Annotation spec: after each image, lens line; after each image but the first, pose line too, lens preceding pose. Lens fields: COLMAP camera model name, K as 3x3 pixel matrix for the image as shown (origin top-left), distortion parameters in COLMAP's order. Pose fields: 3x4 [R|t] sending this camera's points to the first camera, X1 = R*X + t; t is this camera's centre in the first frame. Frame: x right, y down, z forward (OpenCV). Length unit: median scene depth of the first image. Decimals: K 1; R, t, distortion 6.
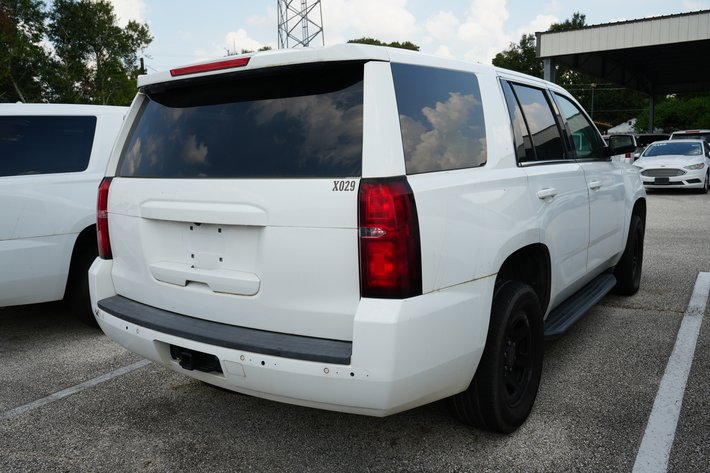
lens RADIAL K [[600.9, 0, 355.0], [0, 600.9, 236.5], [0, 0, 1]] dist [-0.000466, 0.000110]
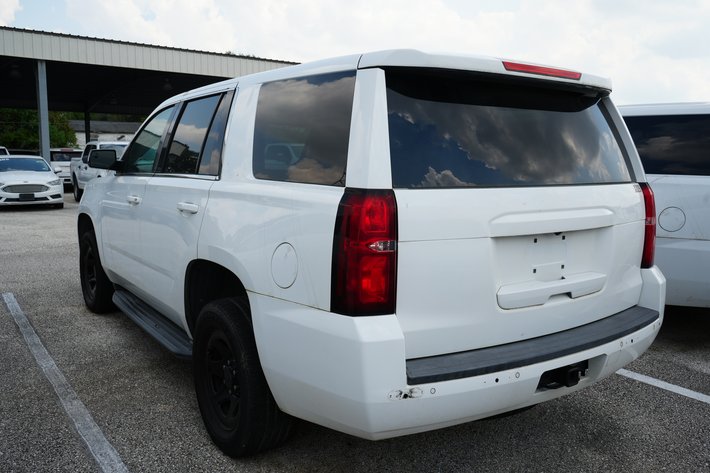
lens RADIAL K [[600.9, 0, 355.0], [0, 600.9, 236.5], [0, 0, 1]] dist [-0.000466, 0.000110]
pose [[0.331401, -0.090228, 0.939166, -0.236025], [0.117343, 0.991630, 0.053862, -0.019659], [-0.936164, 0.092355, 0.339215, 0.181922]]
